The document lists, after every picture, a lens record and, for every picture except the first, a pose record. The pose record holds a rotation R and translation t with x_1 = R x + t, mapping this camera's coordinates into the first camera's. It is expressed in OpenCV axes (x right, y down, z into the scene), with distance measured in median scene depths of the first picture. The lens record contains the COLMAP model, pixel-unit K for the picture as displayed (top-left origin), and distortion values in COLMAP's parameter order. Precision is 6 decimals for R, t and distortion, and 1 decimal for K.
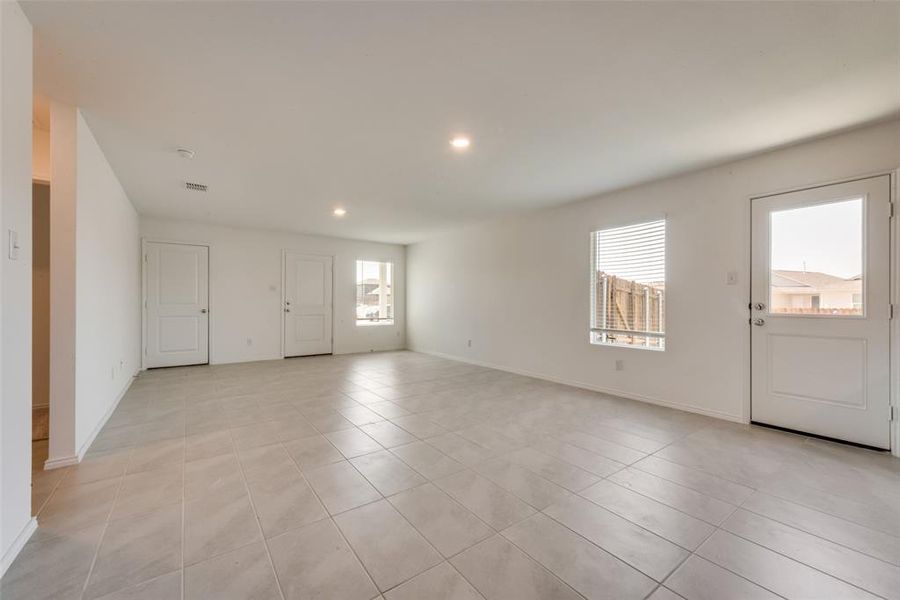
lens RADIAL K [[362.1, 0, 450.0], [0, 362.1, 300.0], [0, 0, 1]] dist [-0.000558, -0.000219]
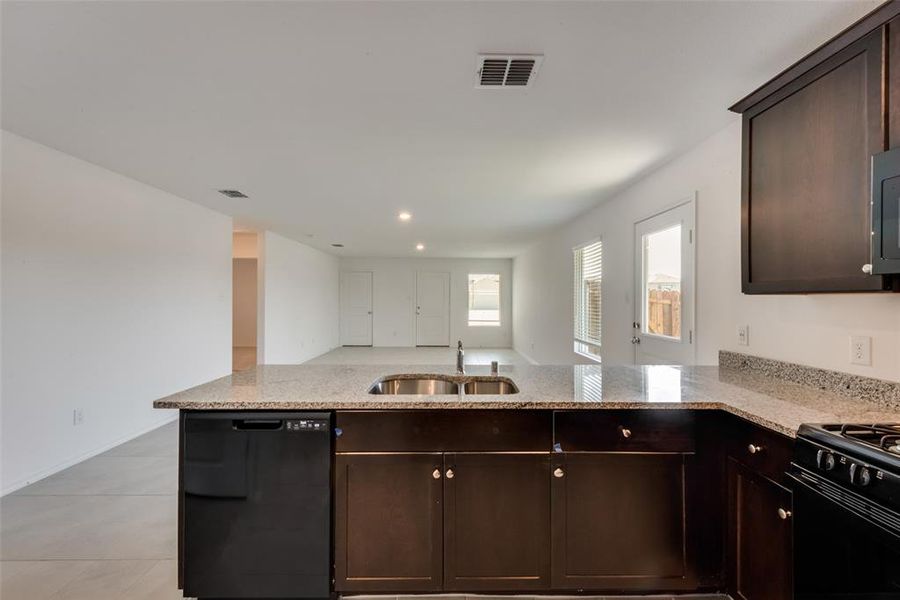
lens RADIAL K [[362.1, 0, 450.0], [0, 362.1, 300.0], [0, 0, 1]] dist [-0.000558, -0.000219]
pose [[0.809938, 0.002114, -0.586512, 0.538685], [0.001611, 0.999982, 0.005828, -0.033937], [0.586514, -0.005665, 0.809919, -0.084856]]
